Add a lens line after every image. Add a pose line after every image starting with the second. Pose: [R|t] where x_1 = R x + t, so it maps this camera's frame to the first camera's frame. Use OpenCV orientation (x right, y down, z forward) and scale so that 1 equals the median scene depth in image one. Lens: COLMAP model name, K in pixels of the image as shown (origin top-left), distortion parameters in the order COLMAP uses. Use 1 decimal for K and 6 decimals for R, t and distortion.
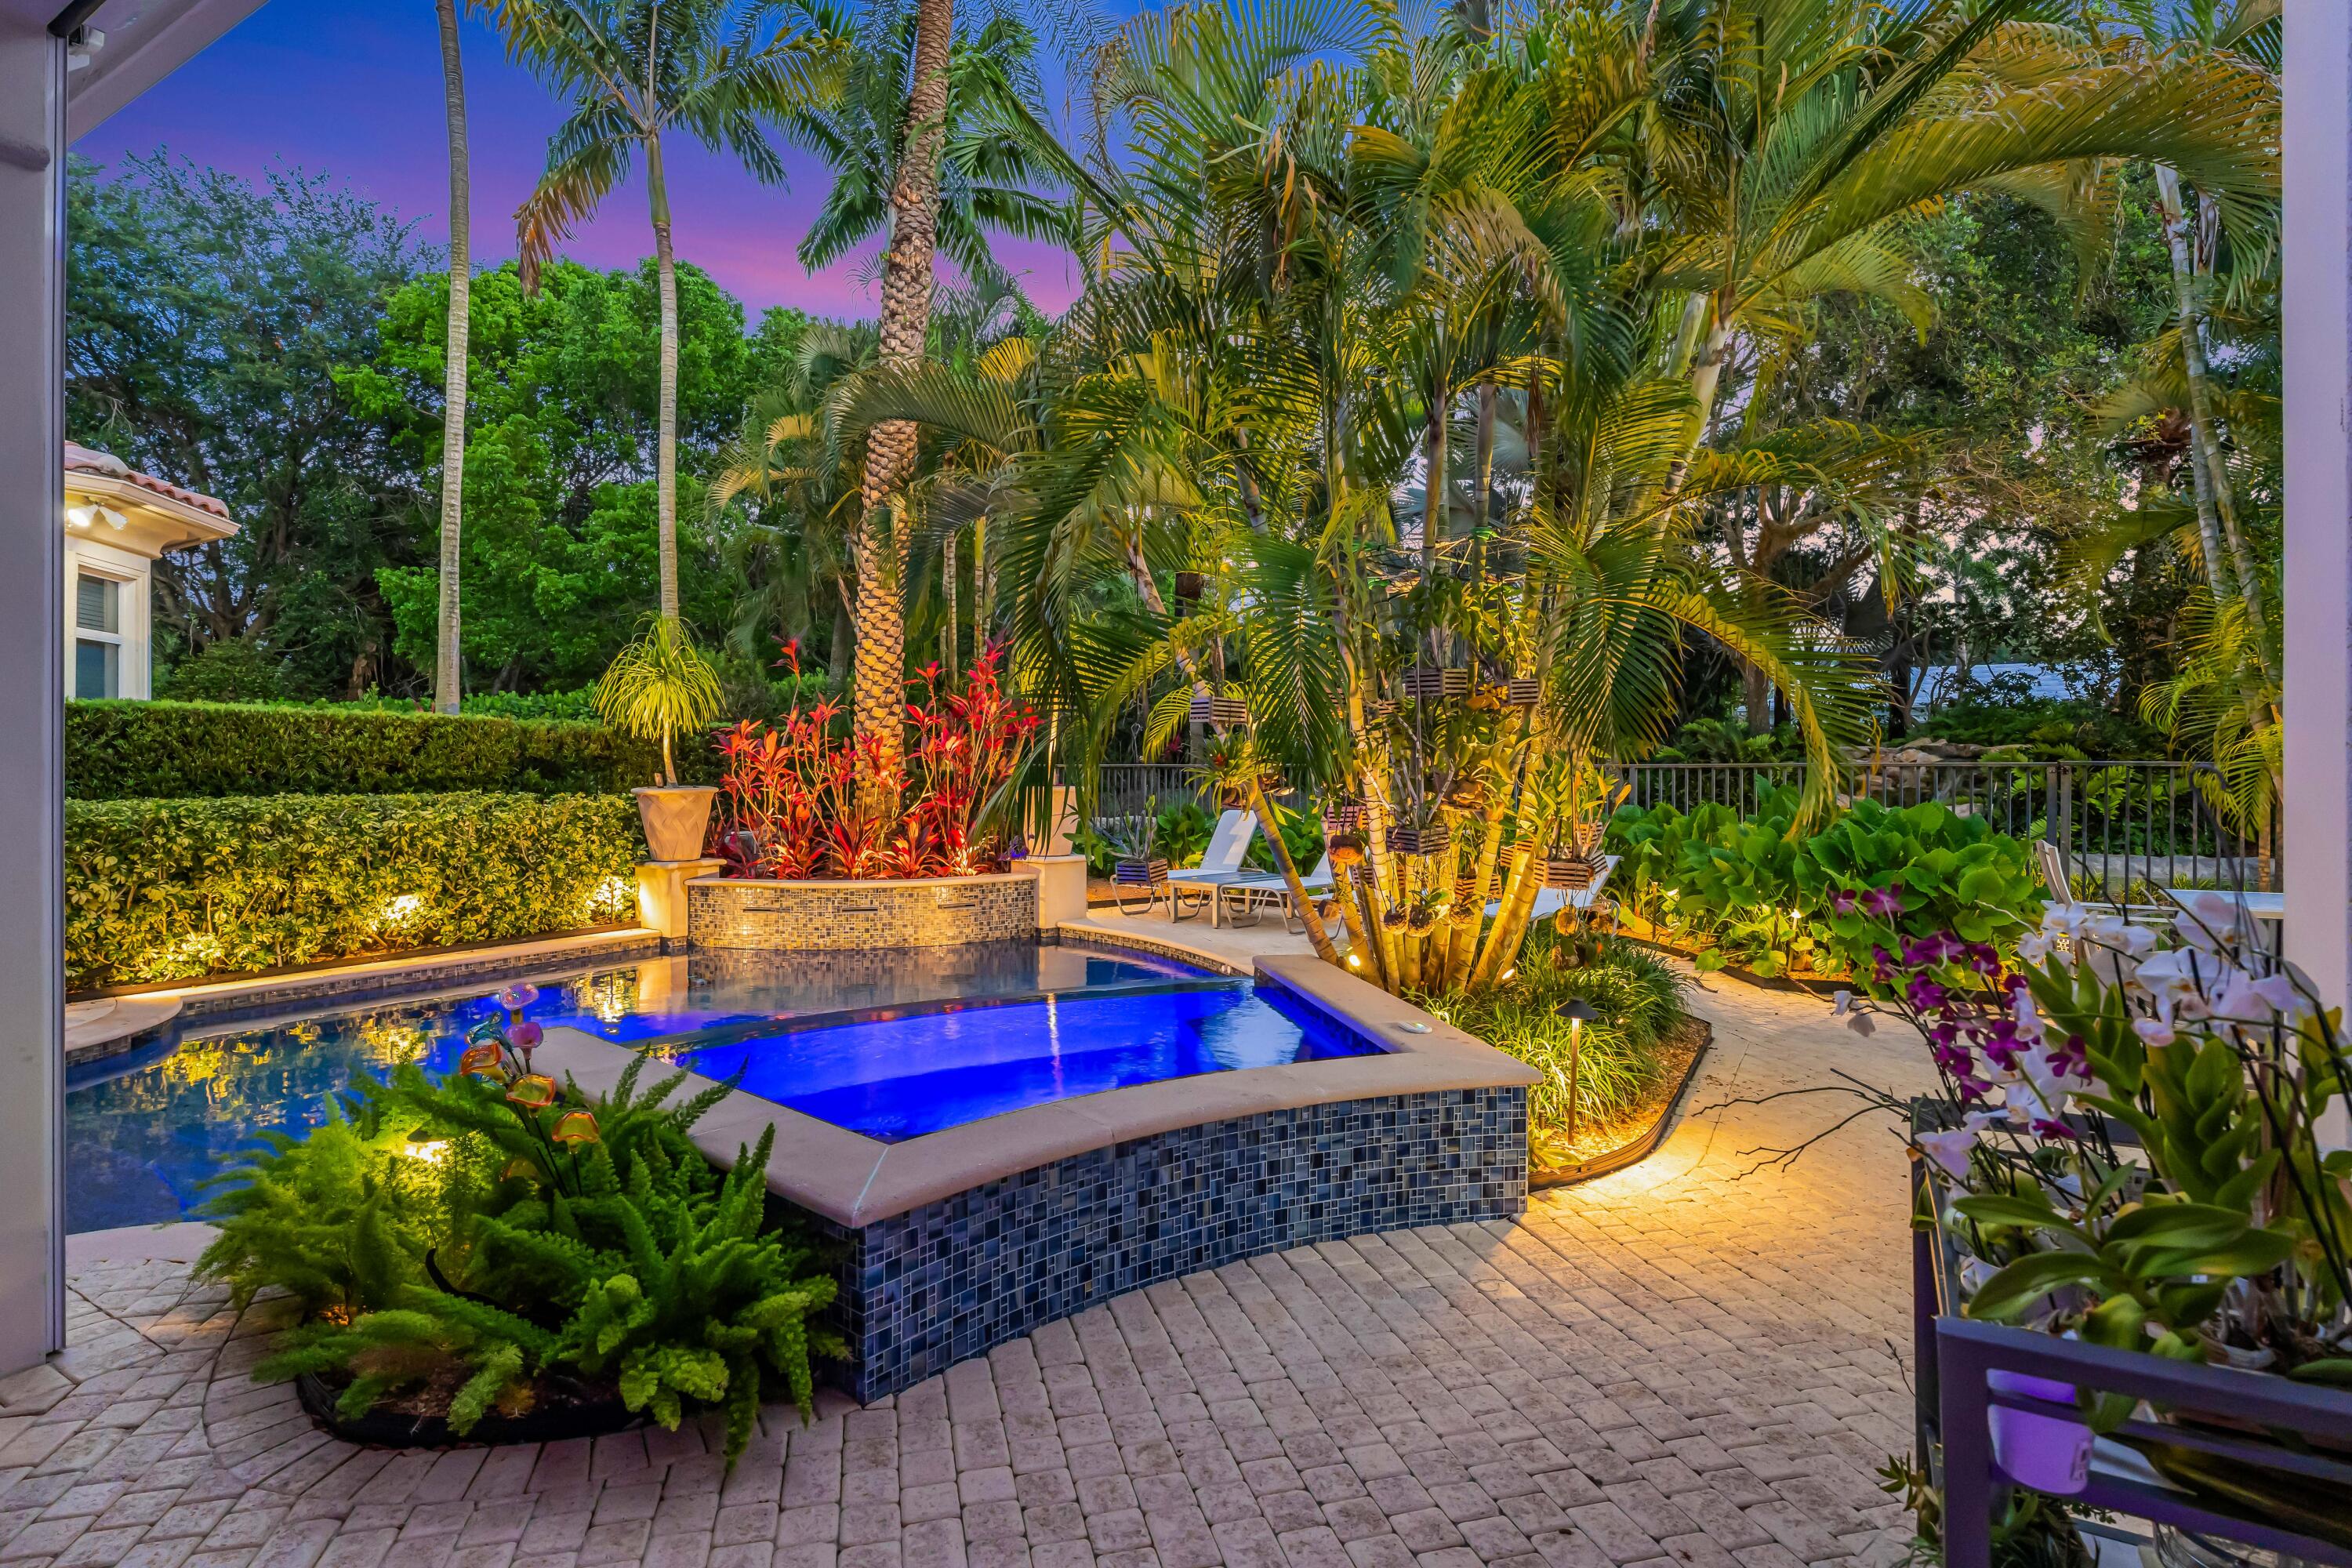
lens RADIAL K [[1145.3, 0, 1176.0], [0, 1145.3, 784.0], [0, 0, 1]] dist [-0.000722, -0.000504]
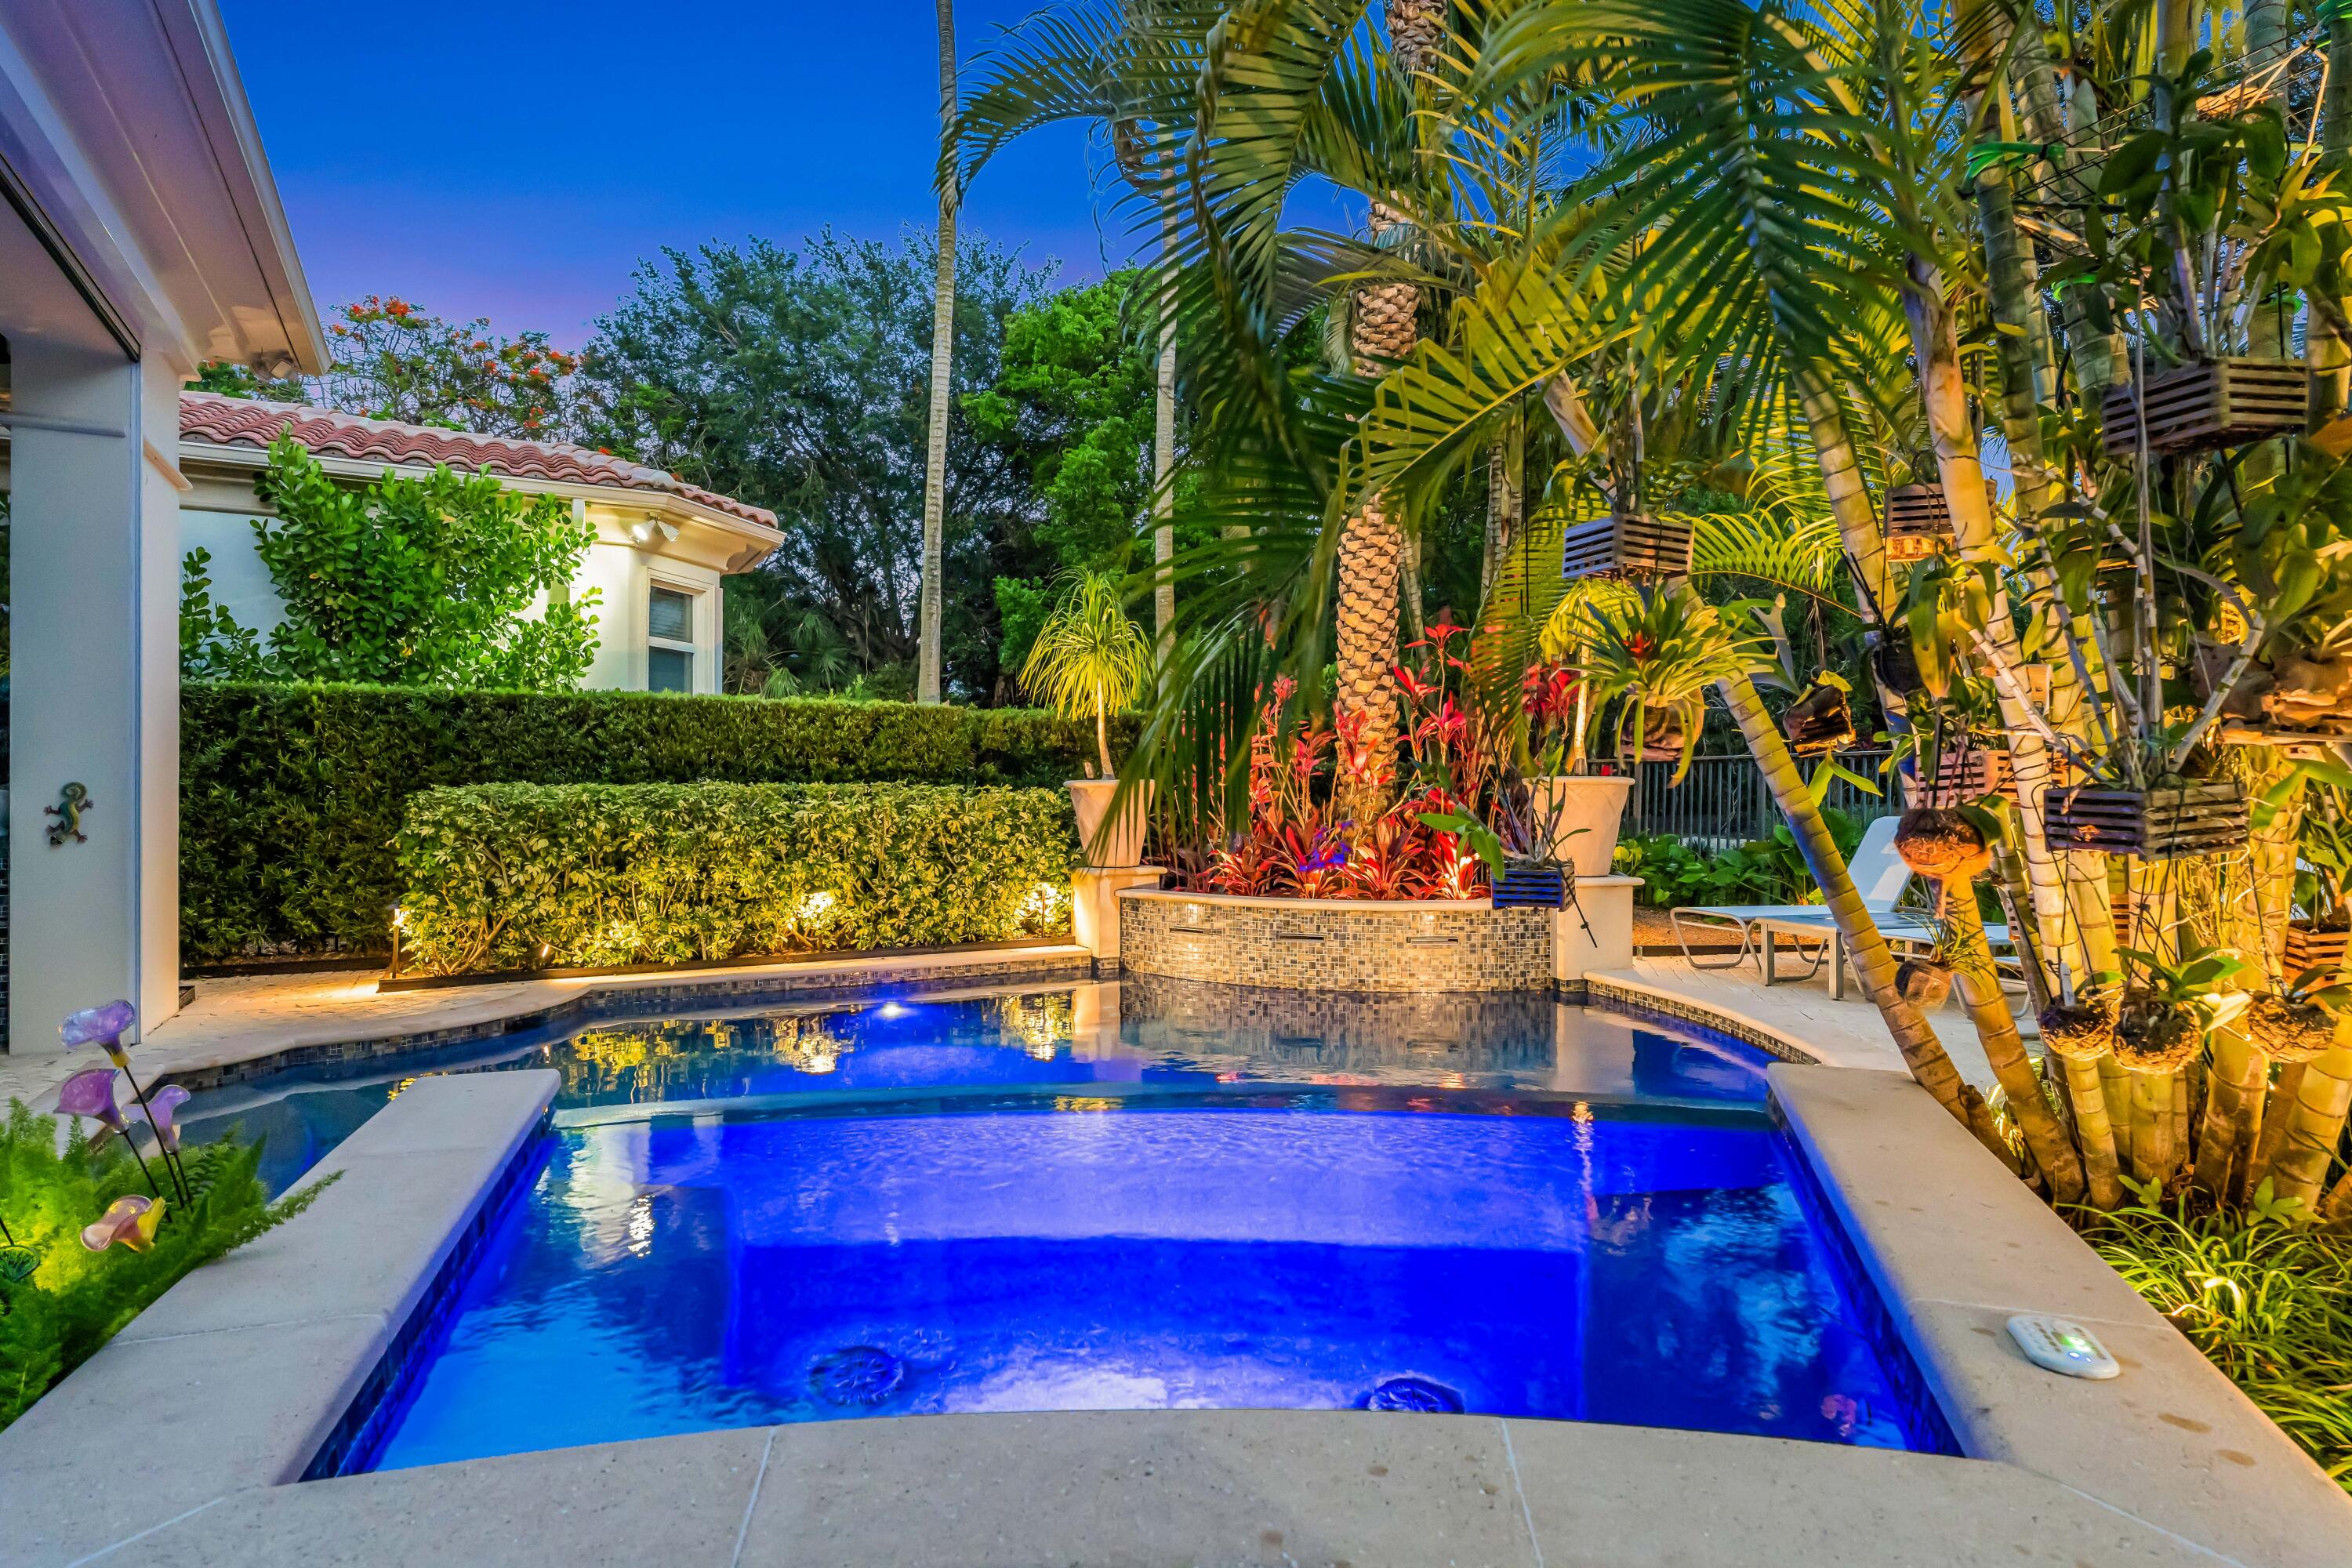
lens RADIAL K [[1256.4, 0, 1172.9], [0, 1256.4, 799.8], [0, 0, 1]] dist [-0.001535, -0.000624]
pose [[0.860992, 0.000380, -0.508618, 0.074903], [-0.004246, 0.999970, -0.006440, 0.024523], [0.508601, 0.007705, 0.860968, 0.240966]]
